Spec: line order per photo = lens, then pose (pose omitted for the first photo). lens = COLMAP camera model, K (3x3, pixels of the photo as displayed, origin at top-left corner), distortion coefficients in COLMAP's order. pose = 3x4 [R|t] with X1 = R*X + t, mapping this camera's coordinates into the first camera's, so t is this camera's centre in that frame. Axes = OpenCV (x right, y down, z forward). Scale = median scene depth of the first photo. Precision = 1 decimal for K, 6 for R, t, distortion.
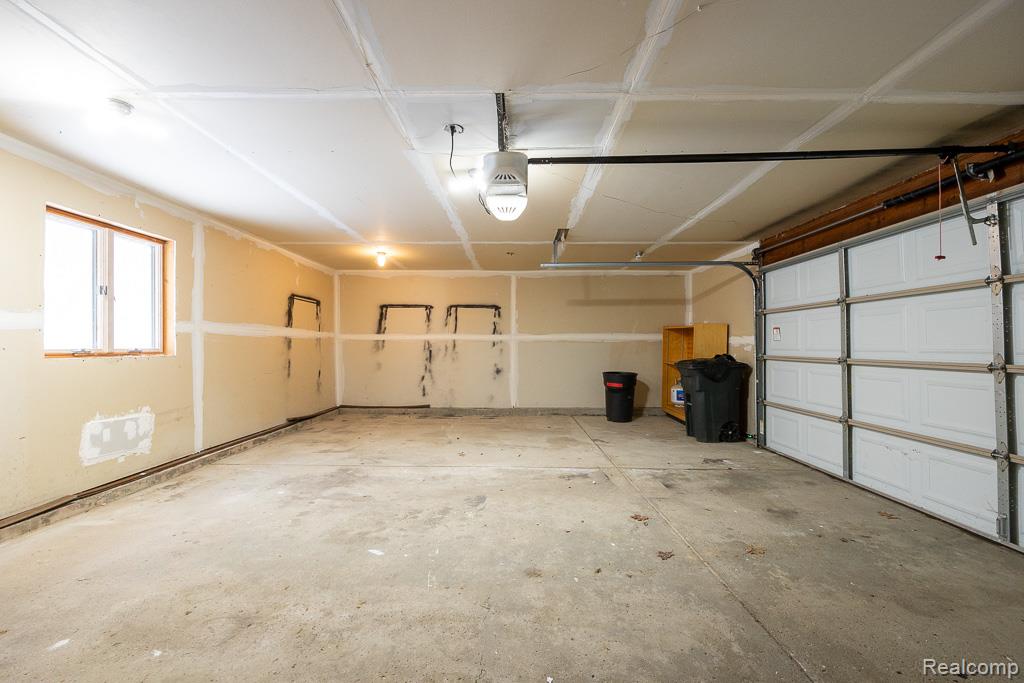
lens RADIAL K [[415.6, 0, 511.0], [0, 415.6, 343.5], [0, 0, 1]] dist [-0.000792, -0.000459]
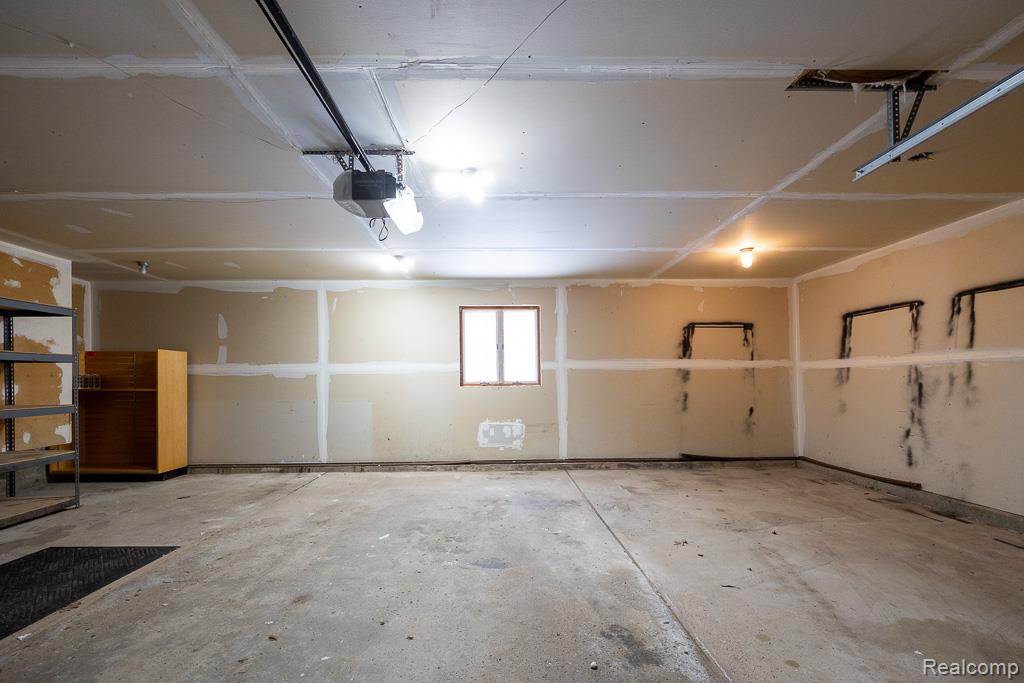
lens RADIAL K [[425.0, 0, 508.0], [0, 425.0, 381.2], [0, 0, 1]] dist [0.000919, -0.000260]
pose [[0.035734, -0.002470, -0.999358, 0.597706], [0.012440, 0.999921, -0.002027, 0.013908], [0.999284, -0.012359, 0.035762, 0.788841]]
